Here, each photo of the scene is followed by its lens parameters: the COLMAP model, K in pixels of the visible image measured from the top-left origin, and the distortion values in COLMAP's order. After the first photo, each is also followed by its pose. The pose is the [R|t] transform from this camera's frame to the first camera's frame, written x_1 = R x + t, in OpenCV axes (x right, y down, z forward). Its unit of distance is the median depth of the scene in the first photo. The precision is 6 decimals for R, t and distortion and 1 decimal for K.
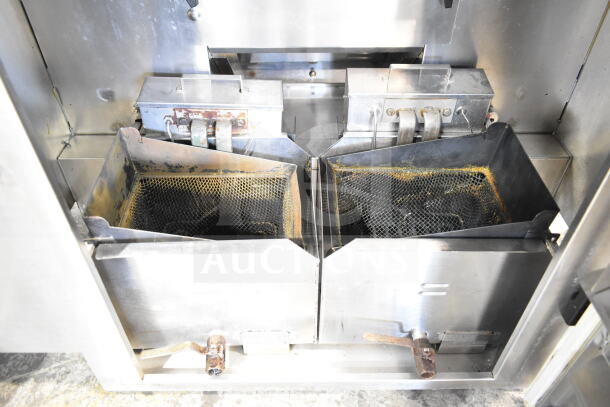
lens RADIAL K [[461.7, 0, 304.2], [0, 461.7, 201.7], [0, 0, 1]] dist [-0.014908, 0.001085]
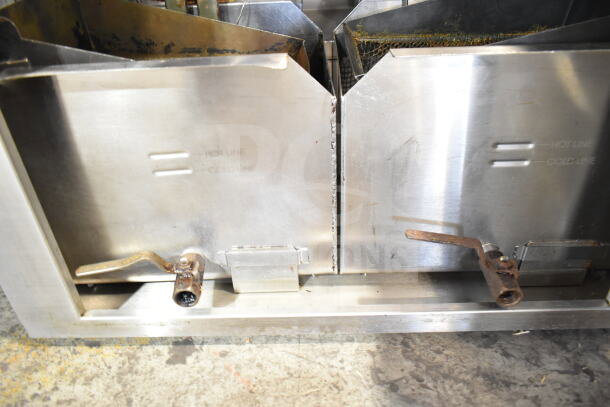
lens RADIAL K [[461.7, 0, 304.7], [0, 461.7, 200.6], [0, 0, 1]] dist [-0.014908, 0.001085]
pose [[0.998766, -0.025793, -0.042443, 0.010197], [0.019614, 0.989952, -0.140033, 0.301382], [0.045628, 0.139028, 0.989237, 0.300135]]
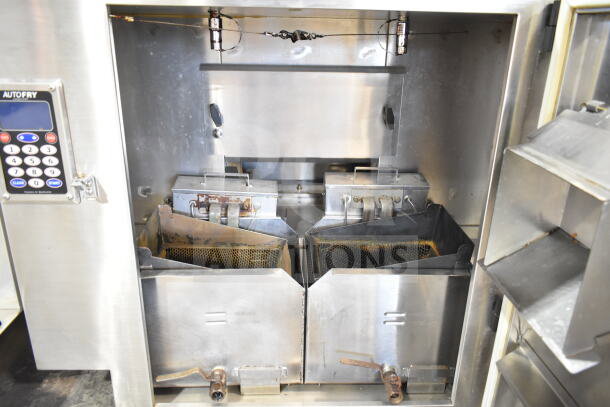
lens RADIAL K [[461.7, 0, 303.9], [0, 461.7, 202.1], [0, 0, 1]] dist [-0.014908, 0.001085]
pose [[0.999516, 0.007226, 0.030251, -0.010305], [0.004336, 0.930769, -0.365583, 0.313013], [-0.030798, 0.365537, 0.930287, -0.267251]]
